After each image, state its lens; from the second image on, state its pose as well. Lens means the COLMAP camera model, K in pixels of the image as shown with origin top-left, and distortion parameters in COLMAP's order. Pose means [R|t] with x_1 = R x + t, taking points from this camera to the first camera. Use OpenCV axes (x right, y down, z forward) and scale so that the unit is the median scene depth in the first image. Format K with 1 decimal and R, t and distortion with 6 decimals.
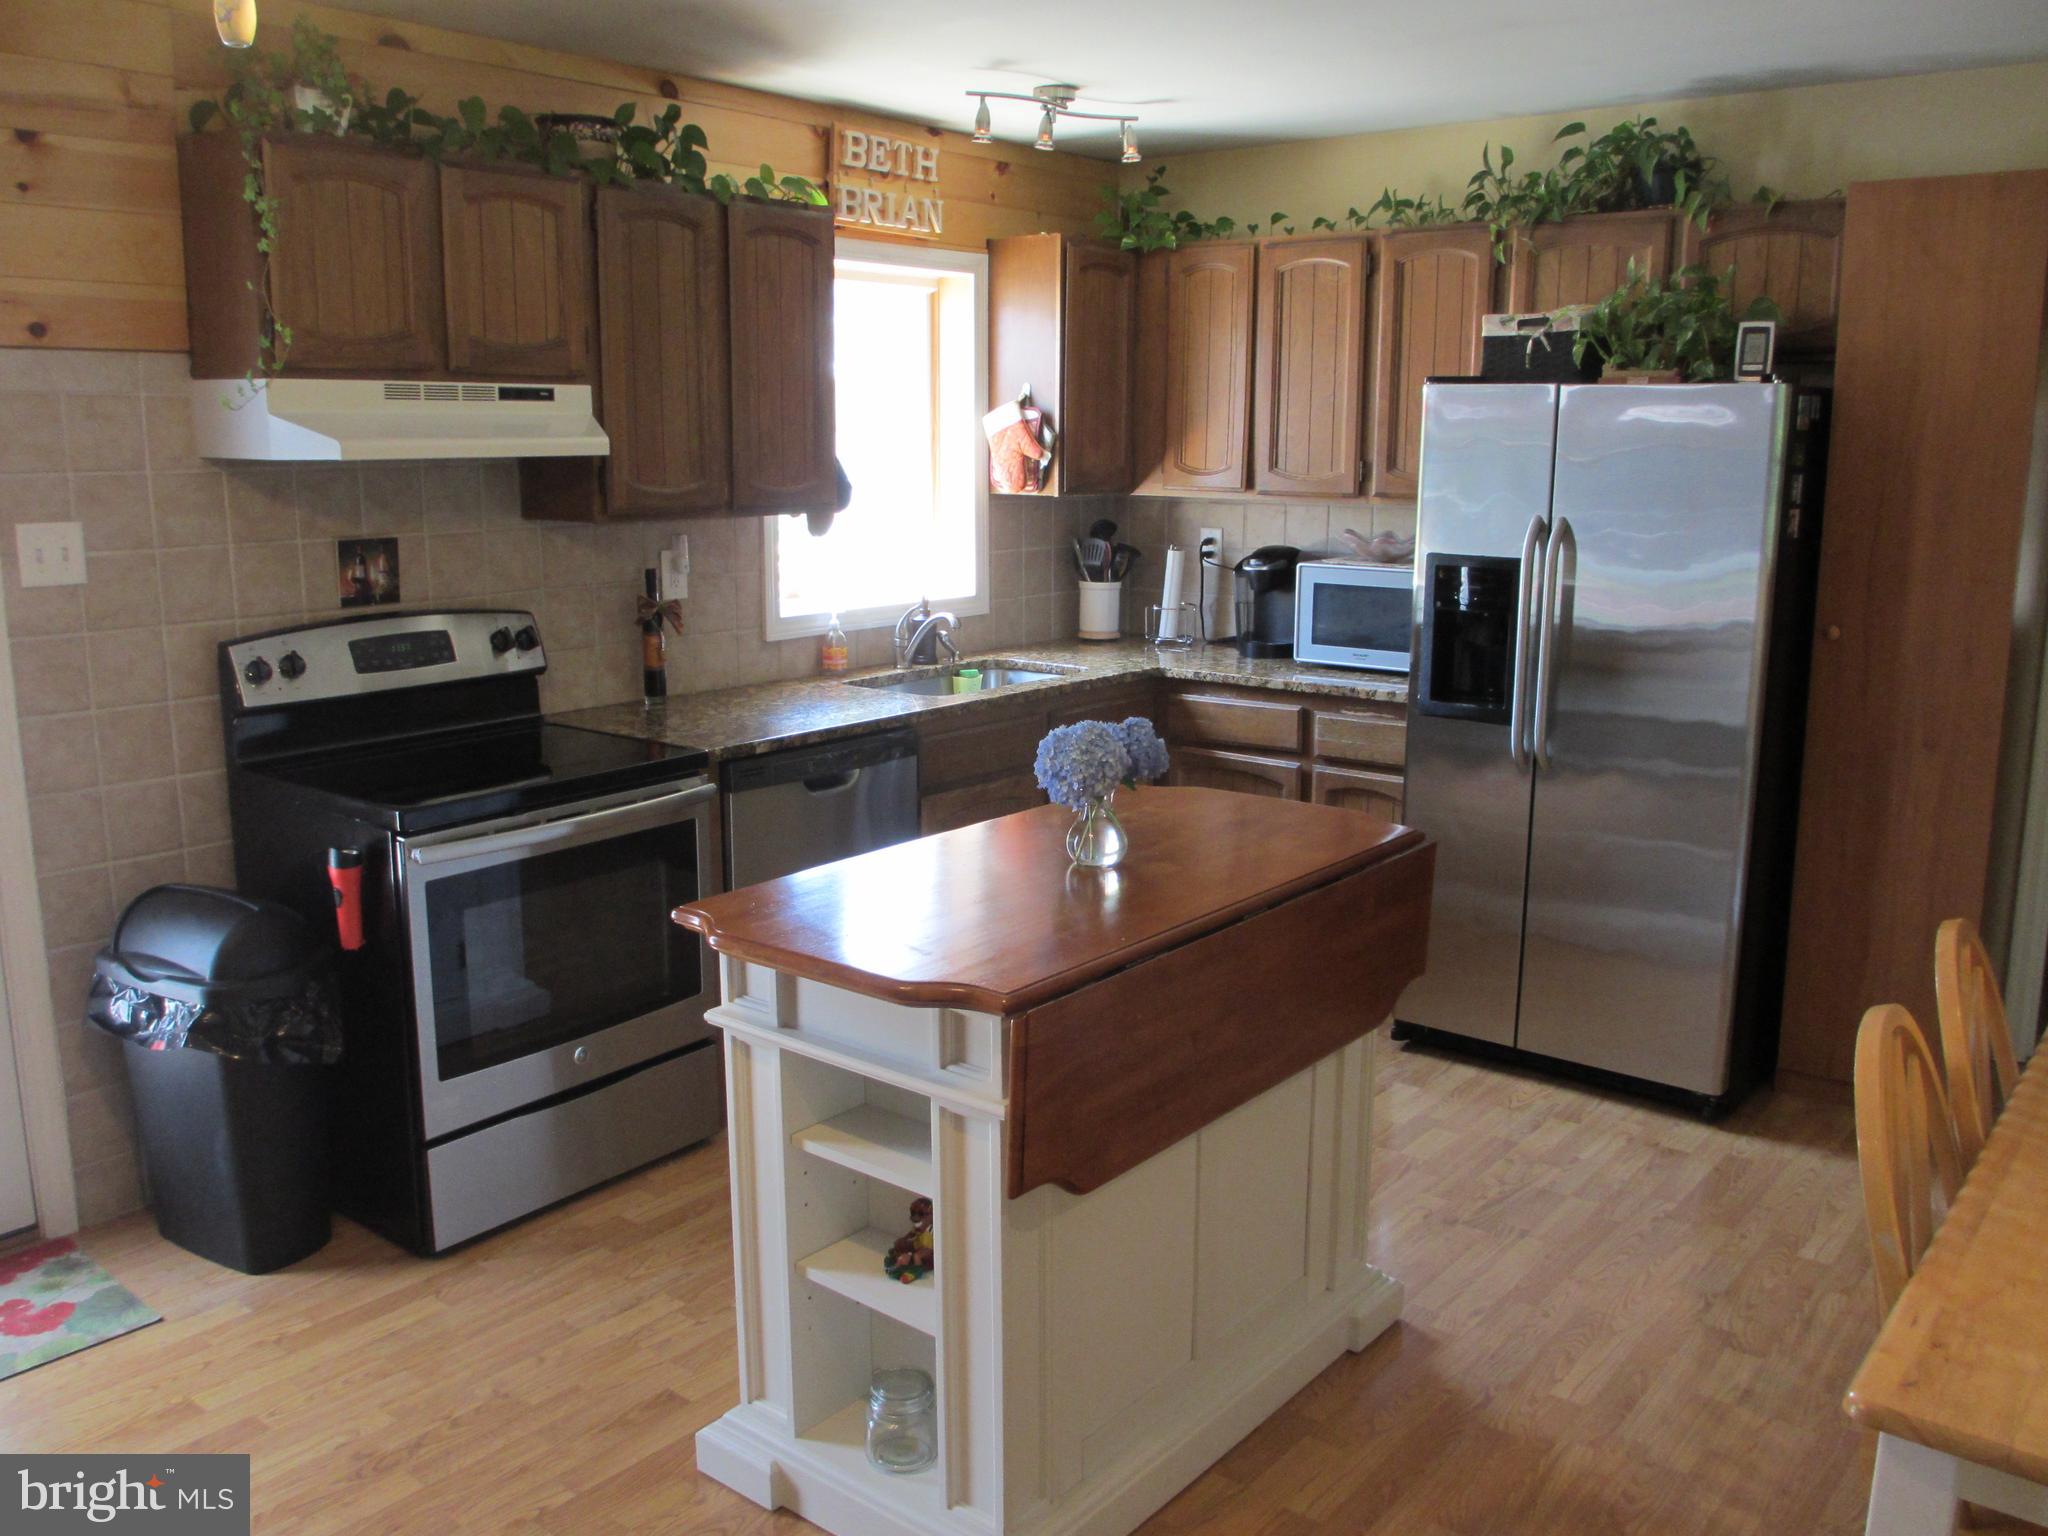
lens RADIAL K [[1691.9, 0, 1011.0], [0, 1691.9, 769.6], [0, 0, 1]] dist [-0.067407, 0.030908]
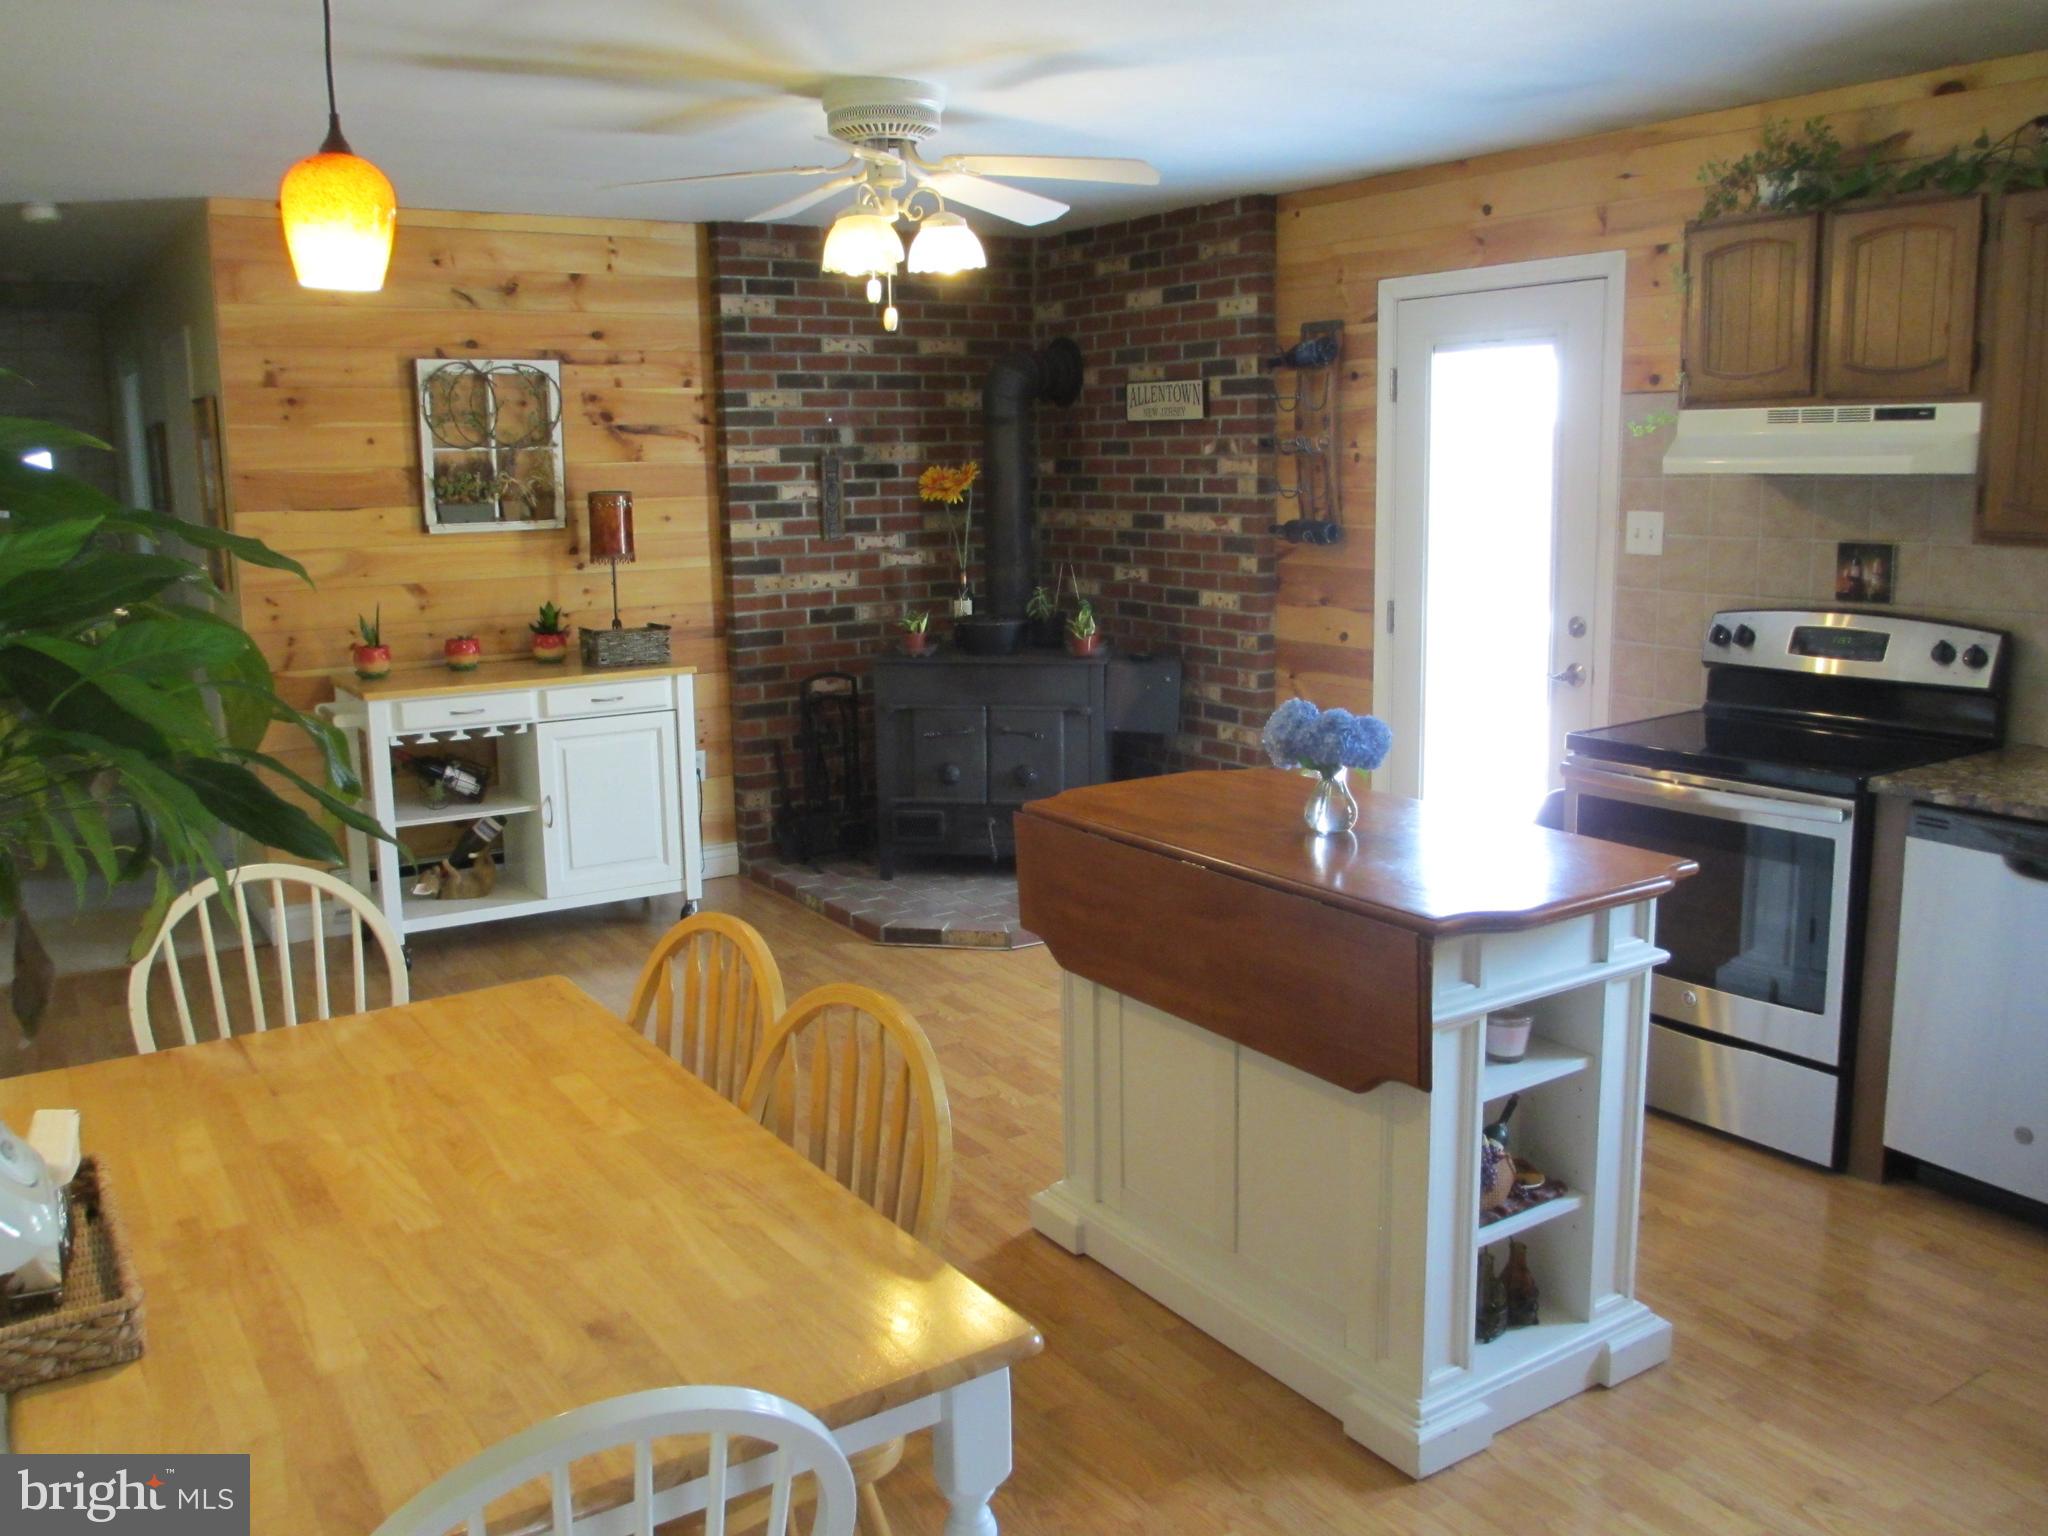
lens RADIAL K [[1691.9, 0, 1019.4], [0, 1691.9, 752.4], [0, 0, 1]] dist [-0.067407, 0.030908]
pose [[-0.299656, 0.173073, -0.938217, 0.775134], [-0.168784, 0.958279, 0.230682, -0.148356], [0.938999, 0.227481, -0.257942, 0.704543]]
